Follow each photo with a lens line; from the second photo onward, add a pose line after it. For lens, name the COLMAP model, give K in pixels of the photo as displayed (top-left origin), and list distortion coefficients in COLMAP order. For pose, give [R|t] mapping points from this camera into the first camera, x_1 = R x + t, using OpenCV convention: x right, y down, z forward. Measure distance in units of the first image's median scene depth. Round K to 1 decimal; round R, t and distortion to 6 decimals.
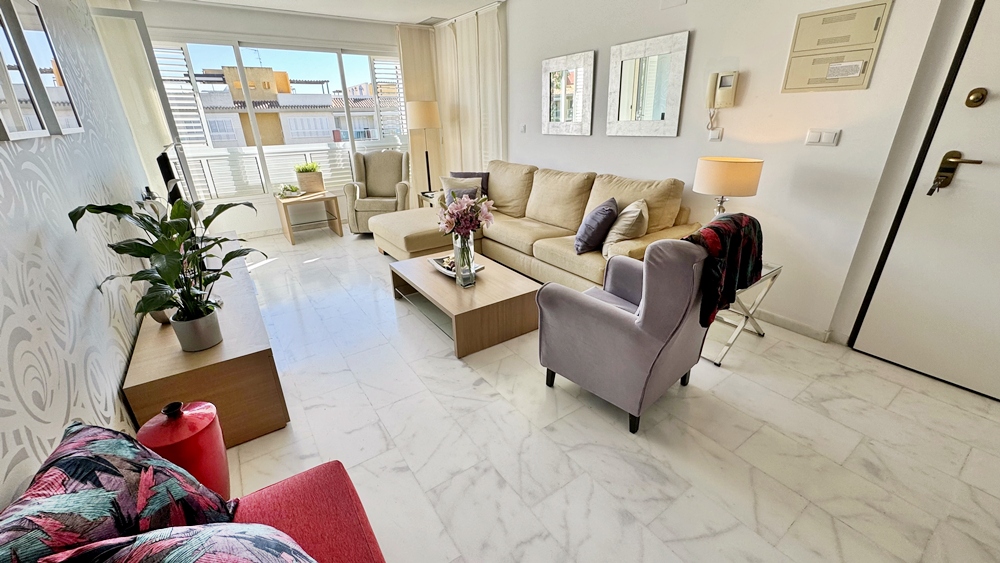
lens RADIAL K [[400.8, 0, 500.0], [0, 400.8, 281.5], [0, 0, 1]] dist [-0.002679, 0.000358]
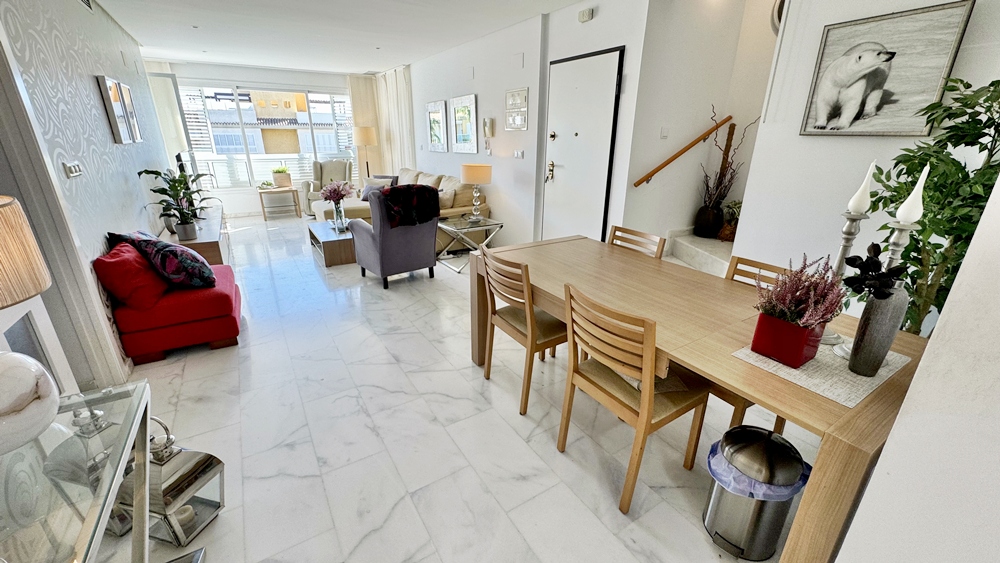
lens RADIAL K [[400.8, 0, 500.0], [0, 400.8, 281.5], [0, 0, 1]] dist [-0.002679, 0.000358]
pose [[0.998809, 0.036640, -0.032233, 0.438336], [-0.038069, 0.998266, -0.044893, 0.179660], [0.030532, 0.046067, 0.998472, -0.473367]]
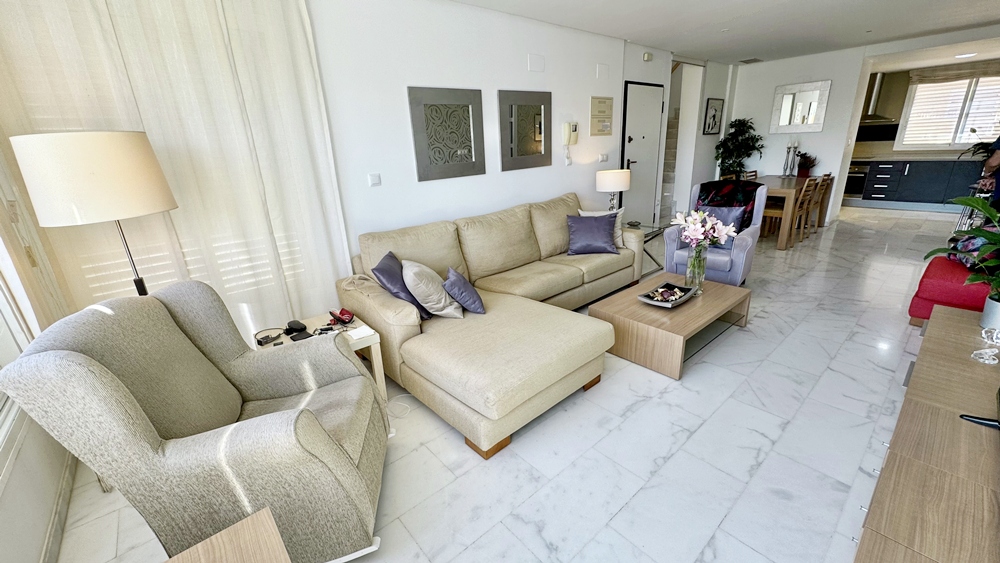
lens RADIAL K [[400.8, 0, 500.0], [0, 400.8, 281.5], [0, 0, 1]] dist [-0.002679, 0.000358]
pose [[-0.110651, -0.303420, 0.946410, -0.683775], [0.427109, 0.845323, 0.320947, -0.388834], [-0.897404, 0.439733, 0.036058, 0.920354]]
